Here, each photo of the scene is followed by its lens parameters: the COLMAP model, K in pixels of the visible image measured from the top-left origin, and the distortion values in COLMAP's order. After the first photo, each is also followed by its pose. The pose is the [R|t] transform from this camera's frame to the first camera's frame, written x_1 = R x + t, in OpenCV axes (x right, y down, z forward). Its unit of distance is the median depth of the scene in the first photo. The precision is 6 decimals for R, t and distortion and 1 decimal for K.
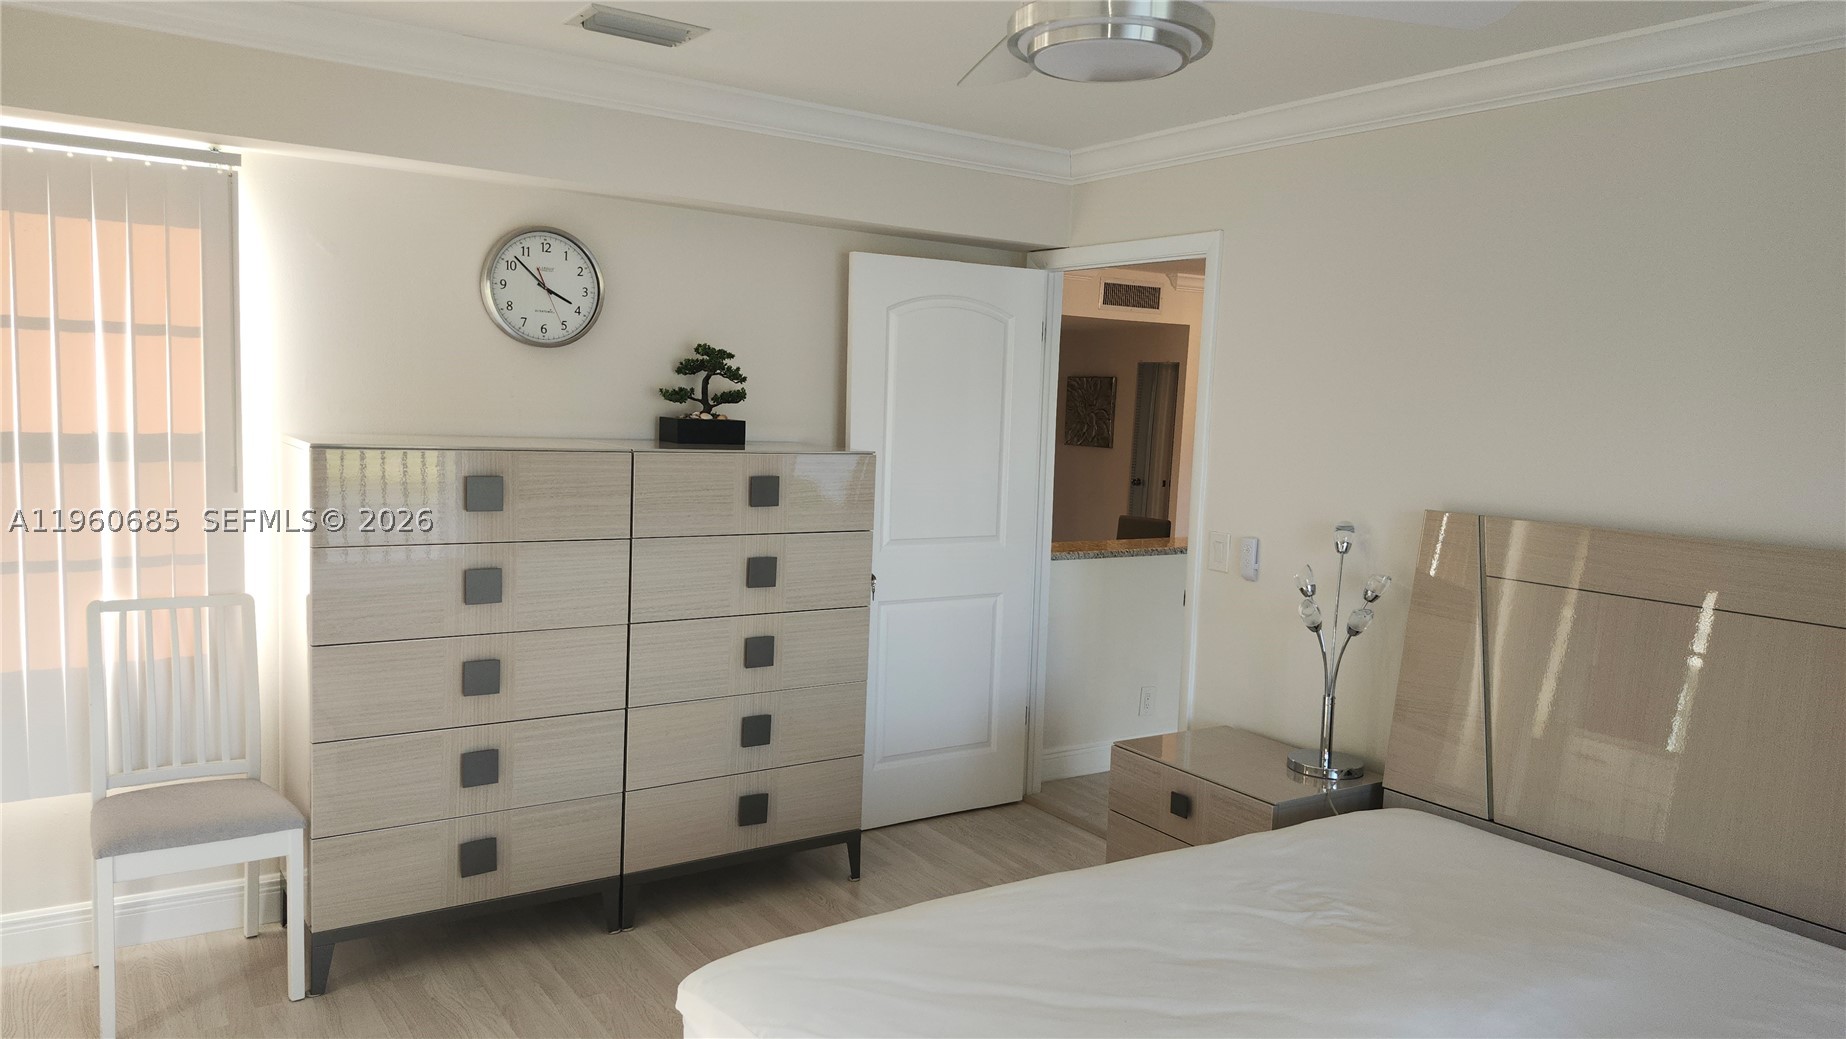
lens RADIAL K [[1278.9, 0, 915.3], [0, 1278.9, 538.2], [0, 0, 1]] dist [0.110766, -0.136749]
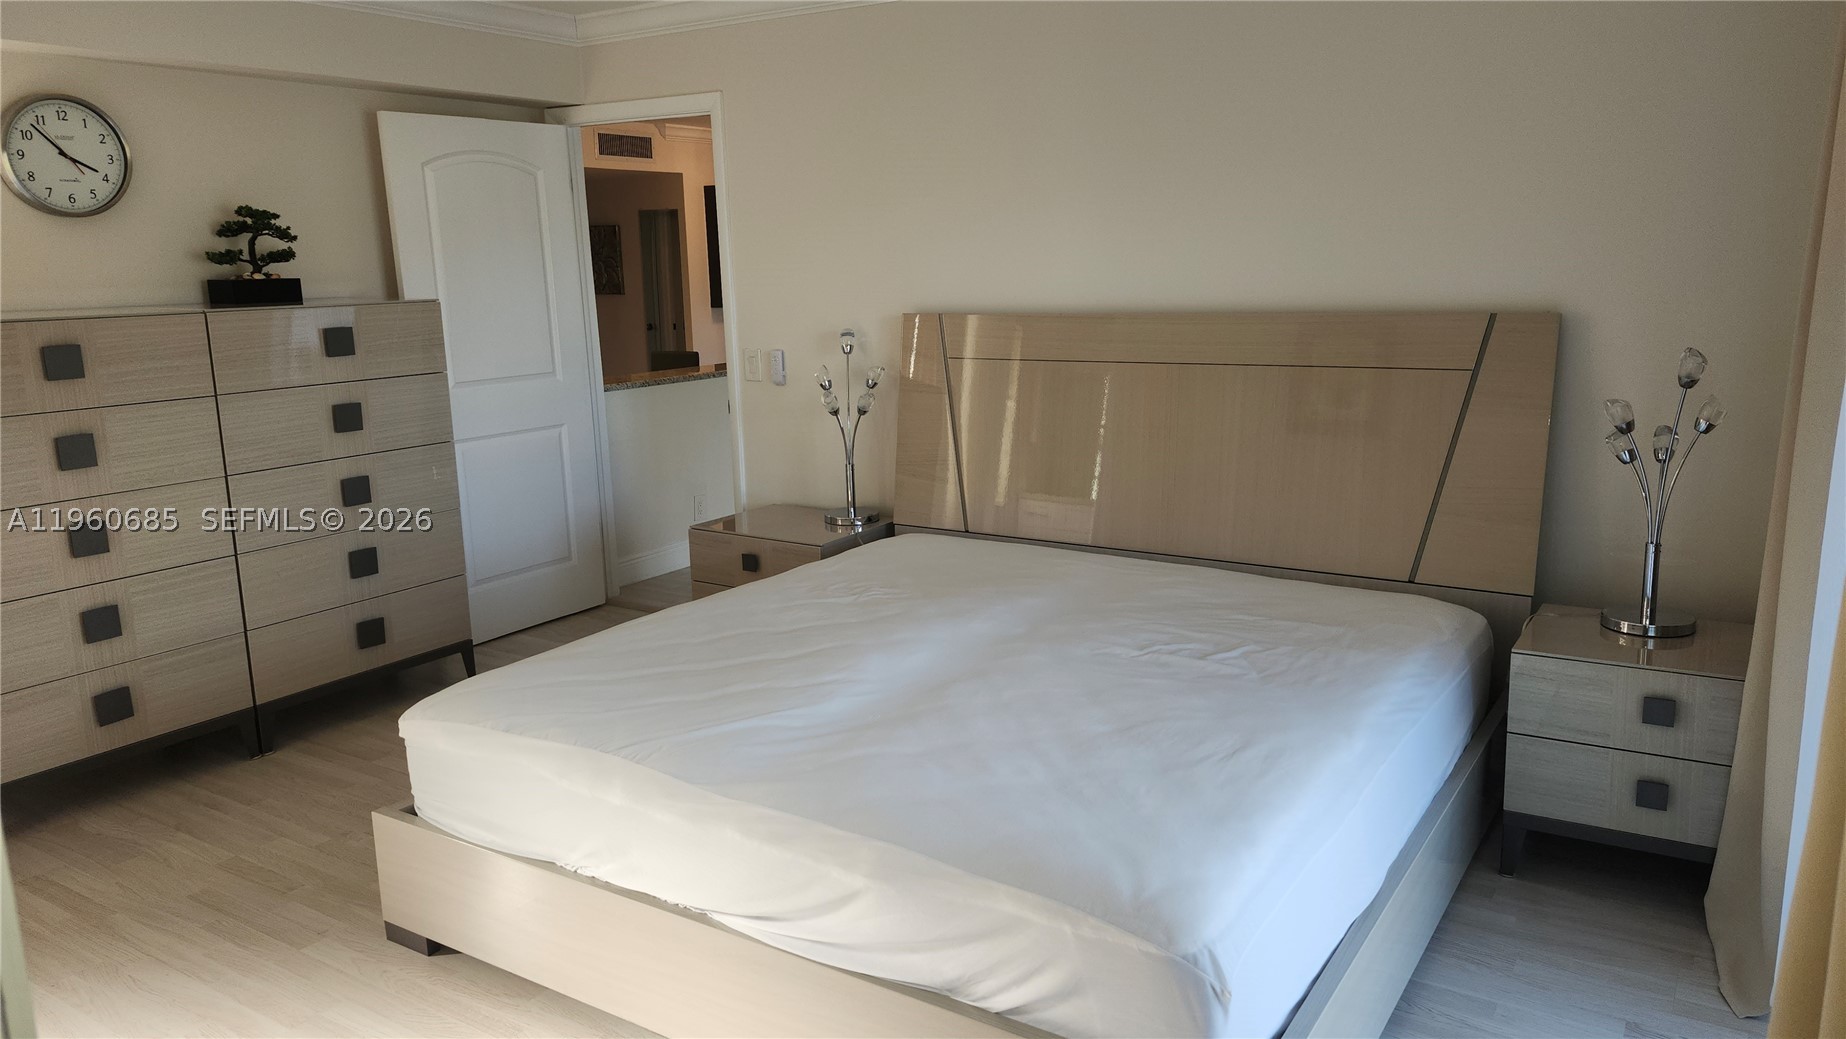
lens RADIAL K [[1278.9, 0, 915.3], [0, 1278.9, 538.2], [0, 0, 1]] dist [0.110766, -0.136749]
pose [[0.921795, -0.139192, 0.361828, -0.086800], [0.097972, 0.986666, 0.129967, 0.030218], [-0.375094, -0.084354, 0.923141, -0.201583]]
